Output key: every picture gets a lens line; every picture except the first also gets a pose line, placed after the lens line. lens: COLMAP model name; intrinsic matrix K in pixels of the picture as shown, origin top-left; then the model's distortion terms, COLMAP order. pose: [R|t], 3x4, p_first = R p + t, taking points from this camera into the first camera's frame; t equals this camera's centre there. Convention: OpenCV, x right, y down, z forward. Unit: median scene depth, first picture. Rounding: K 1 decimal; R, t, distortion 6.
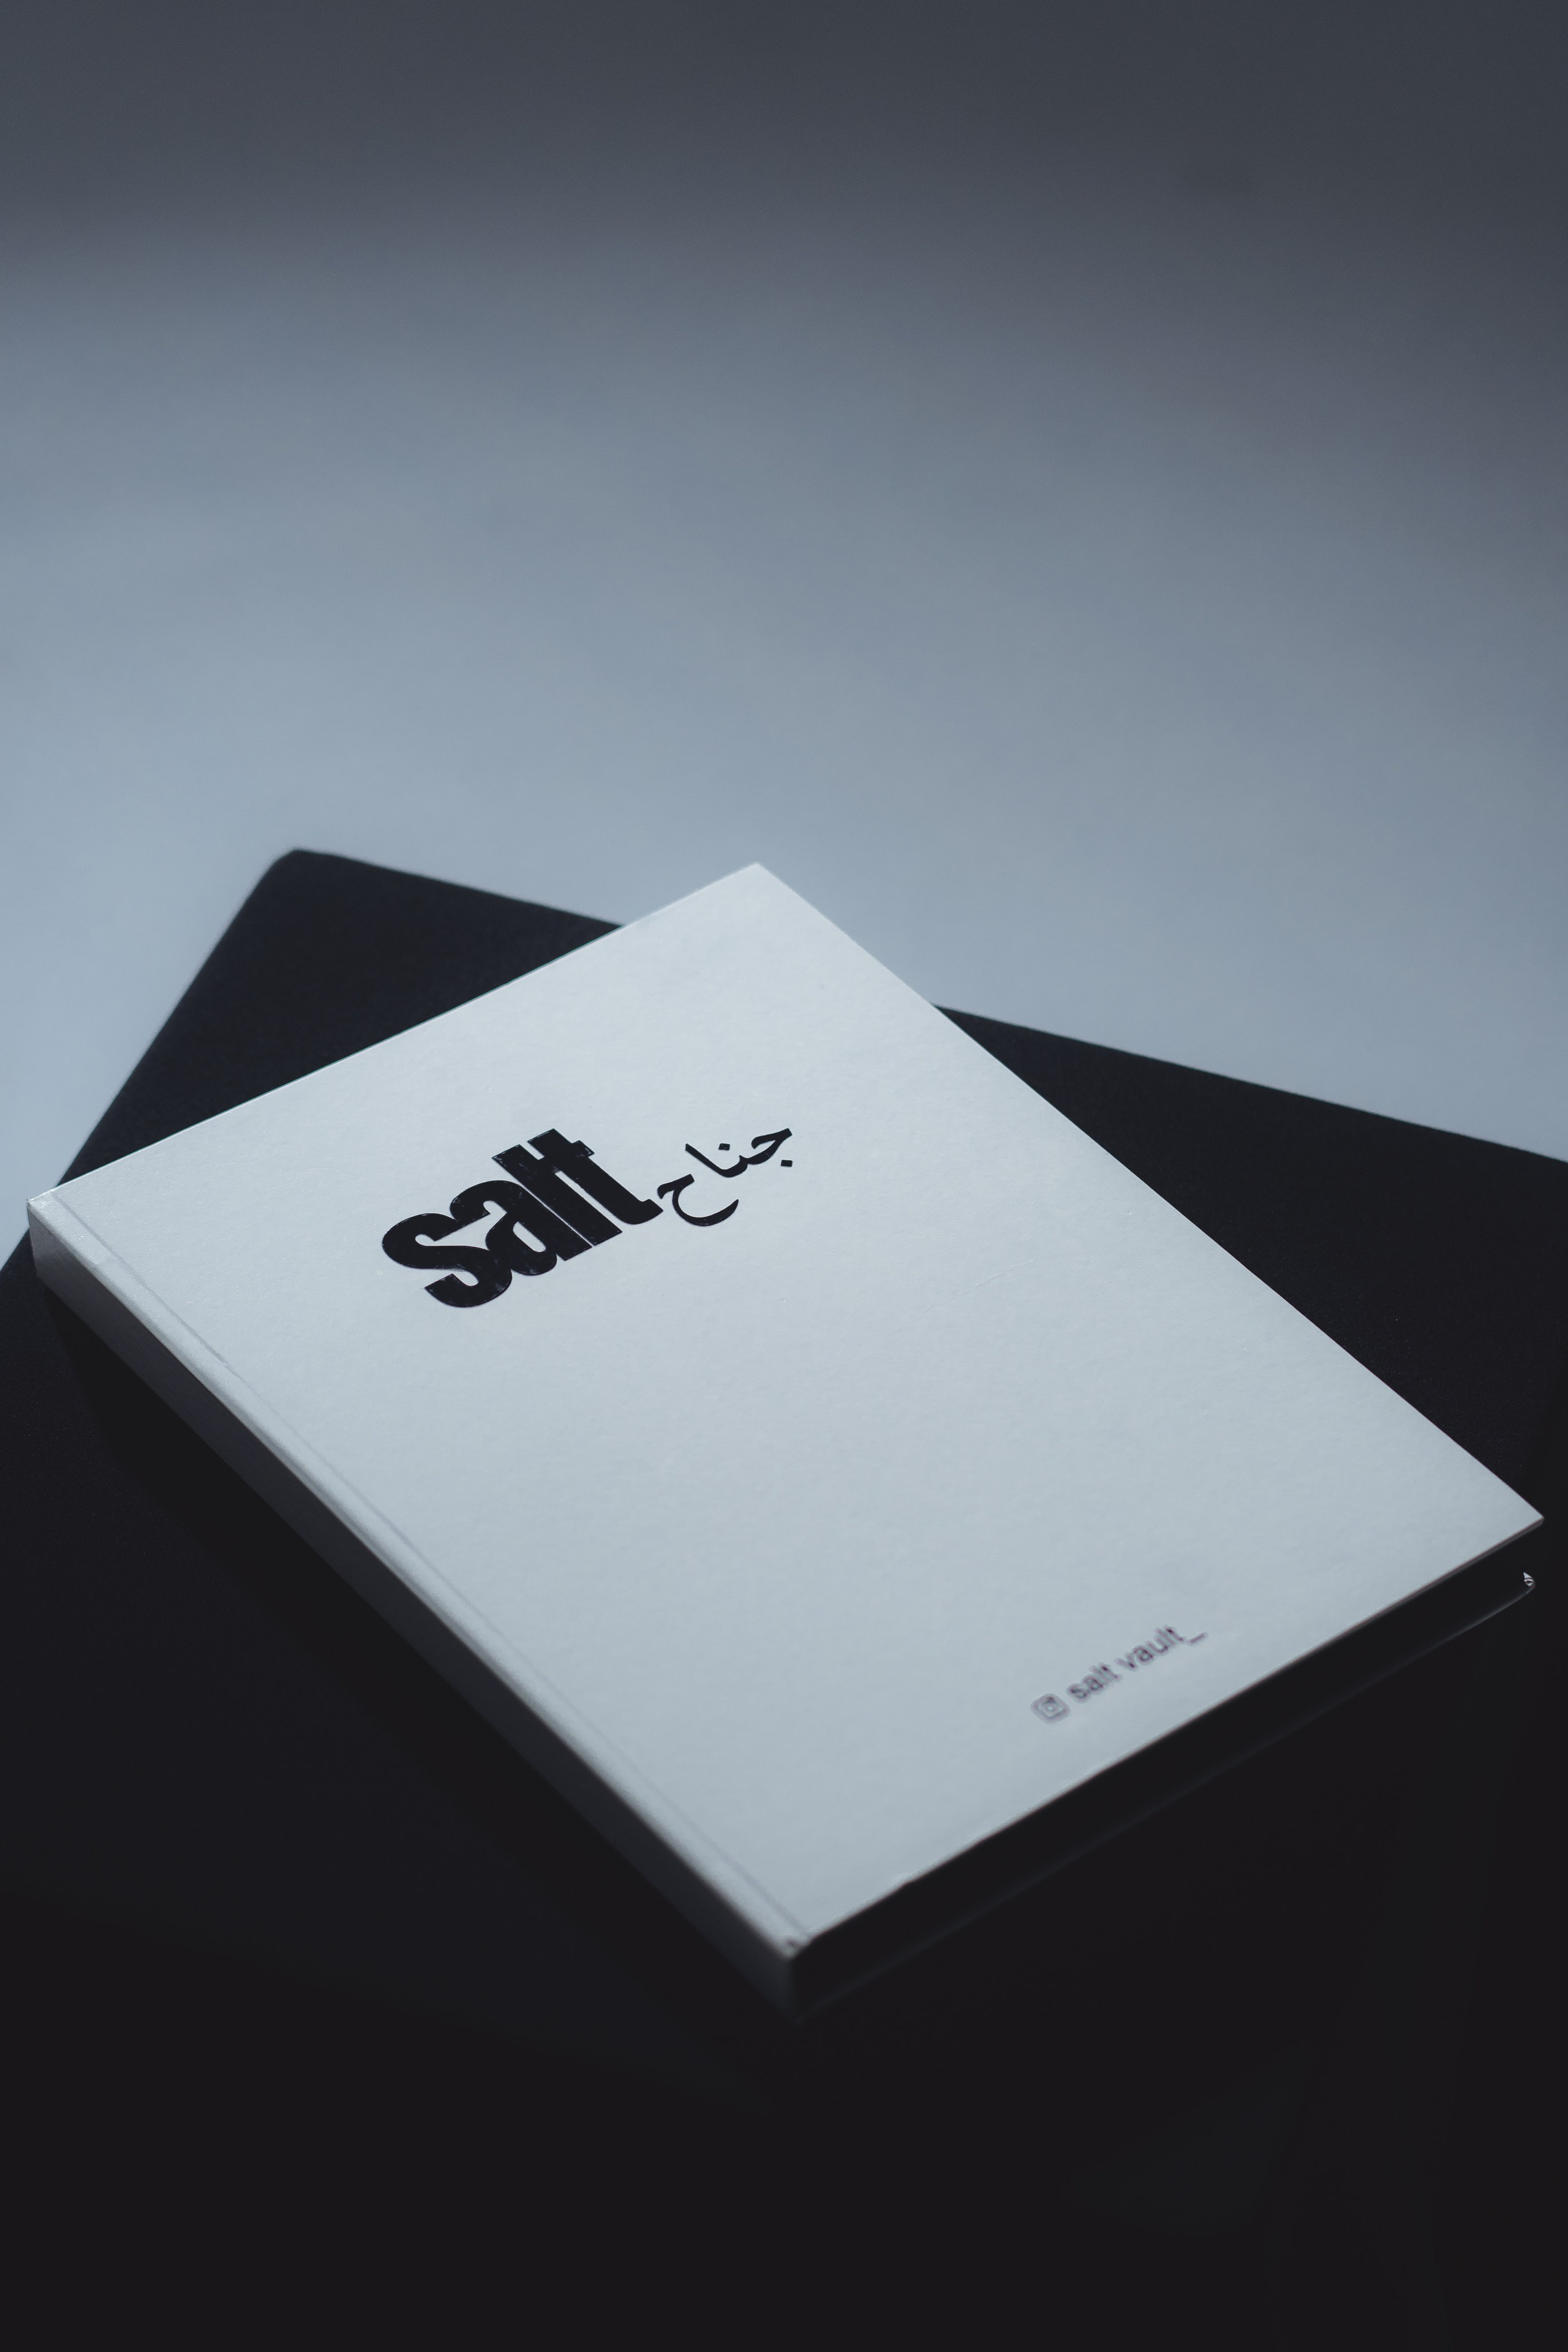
lens RADIAL K [[7368.7, 0, 784.0], [0, 7368.7, 1176.0], [0, 0, 1]] dist [0.044885, 0.259454]
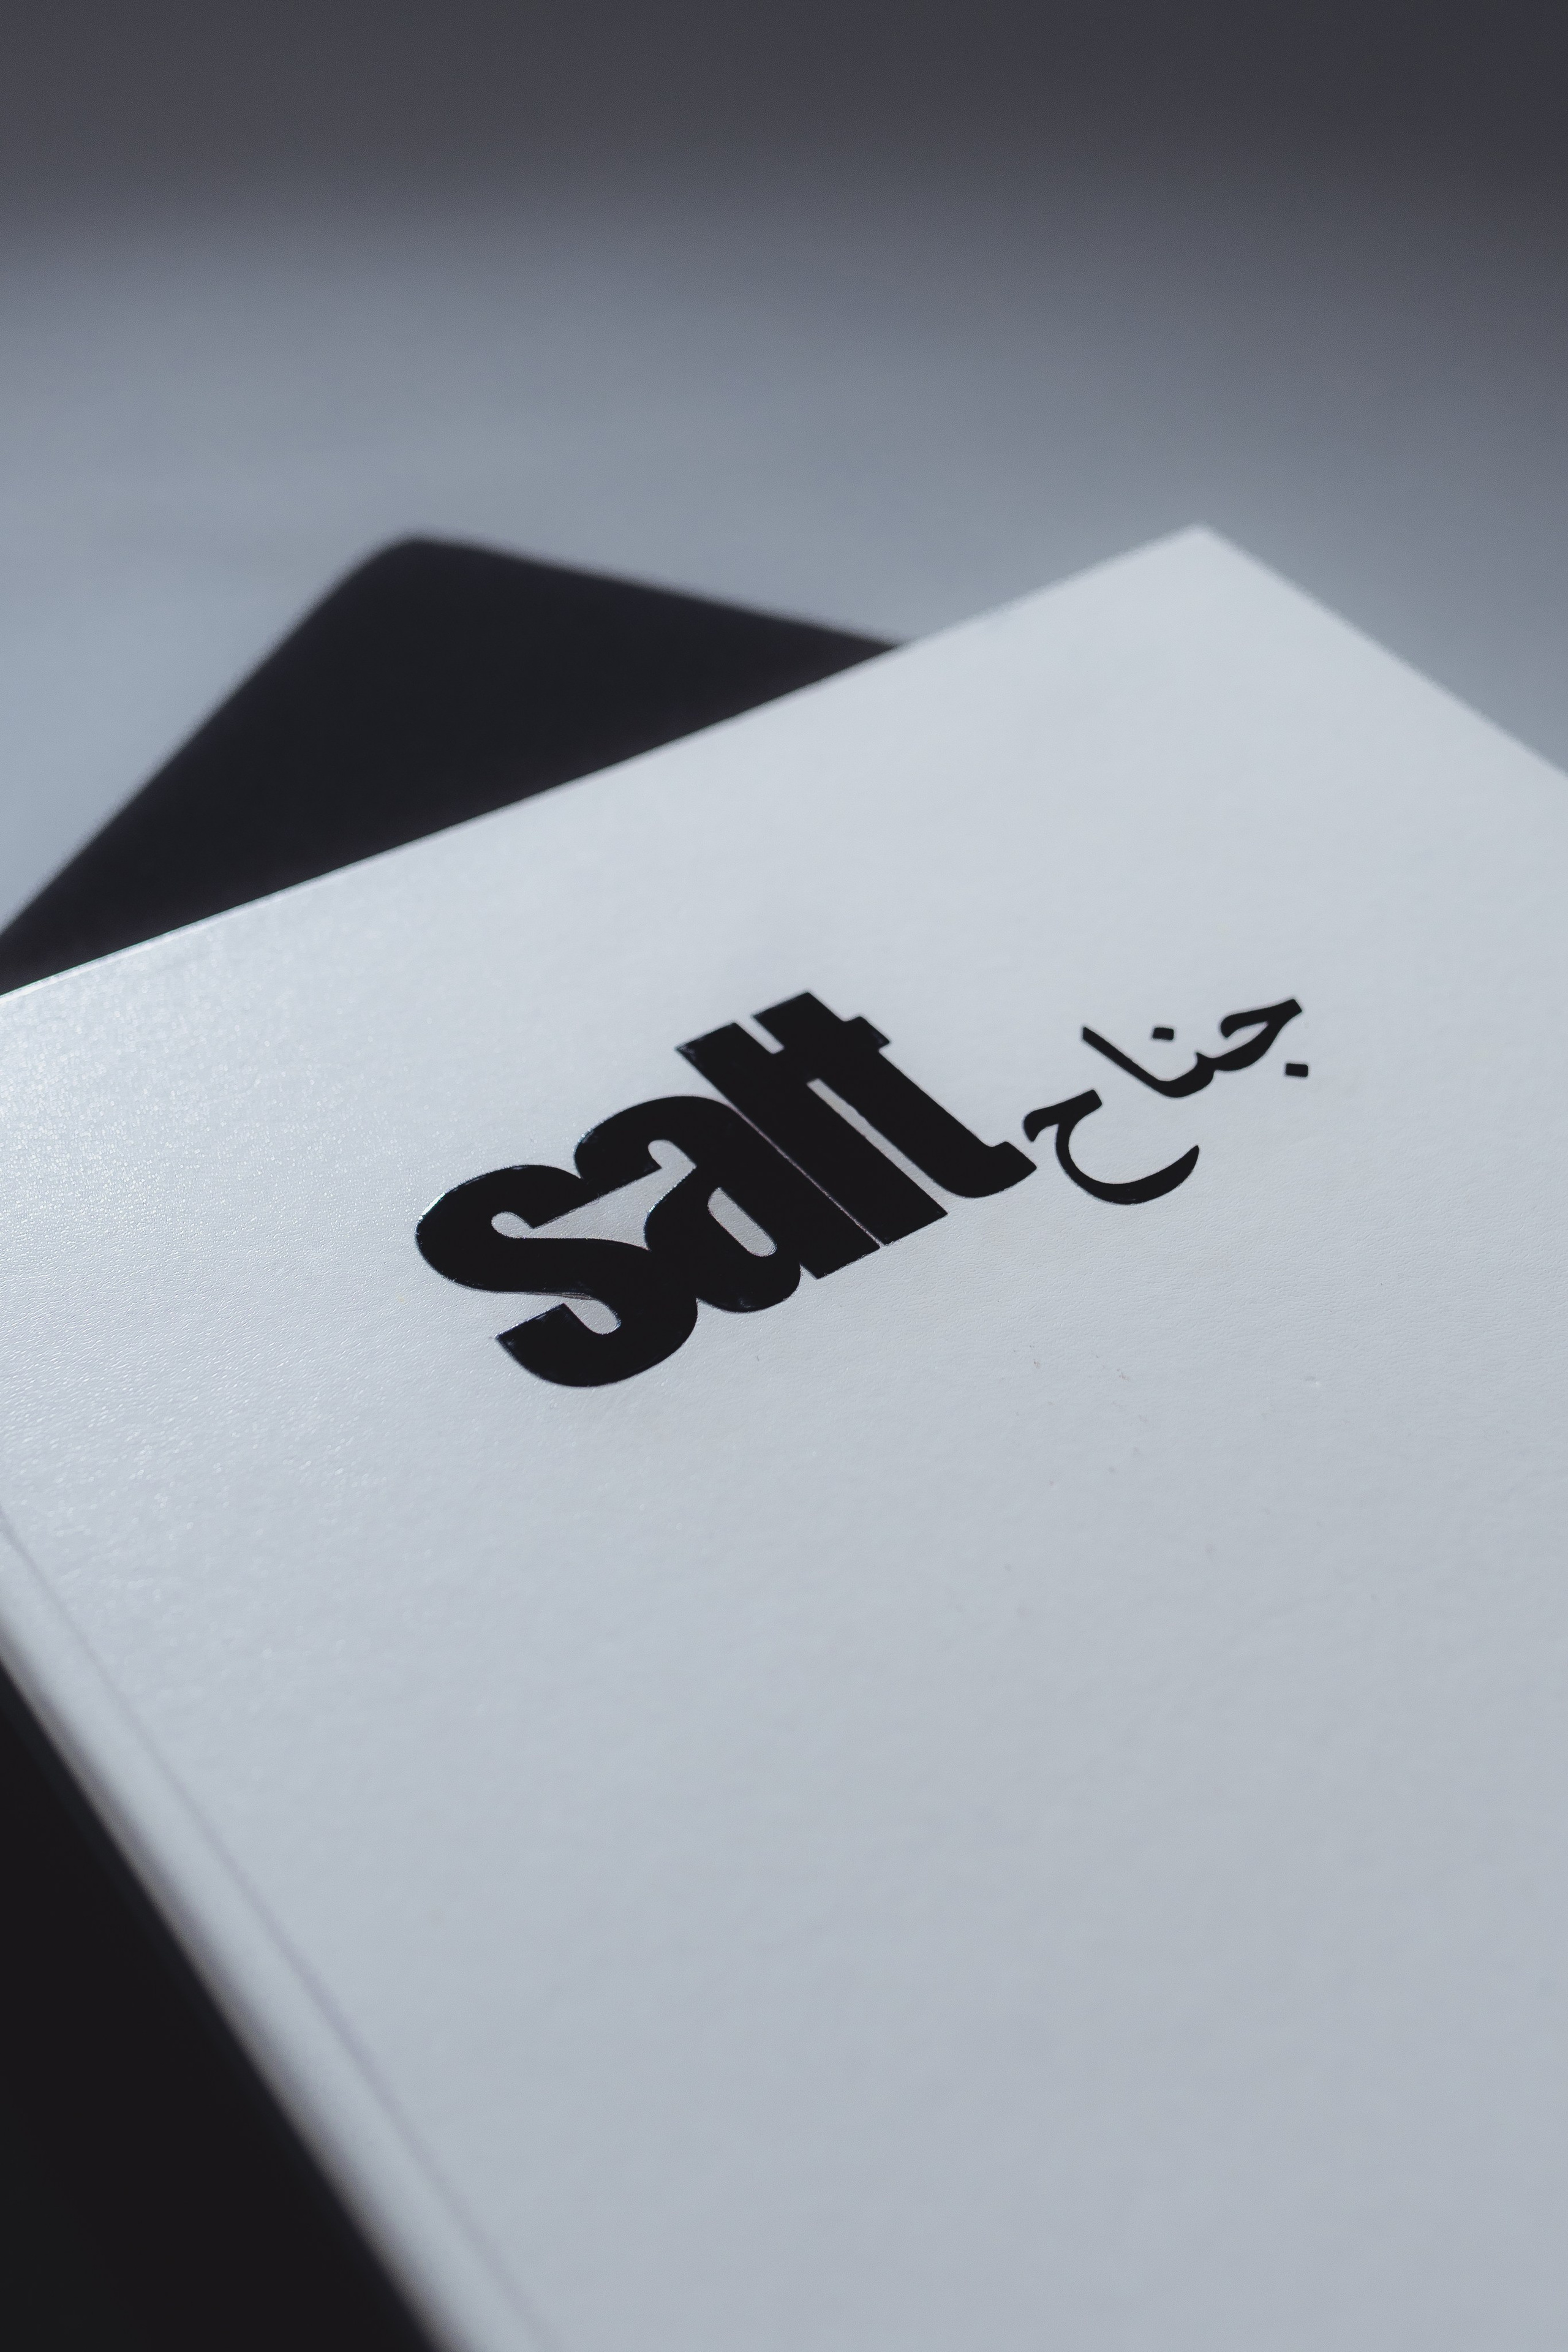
lens RADIAL K [[2347.4, 0, 784.0], [0, 2347.4, 1176.0], [0, 0, 1]] dist [-0.000361, -0.001242]
pose [[0.996203, 0.019415, -0.084866, -0.019643], [-0.016346, 0.999193, 0.036703, 0.000091], [0.085510, -0.035177, 0.995716, 0.850828]]
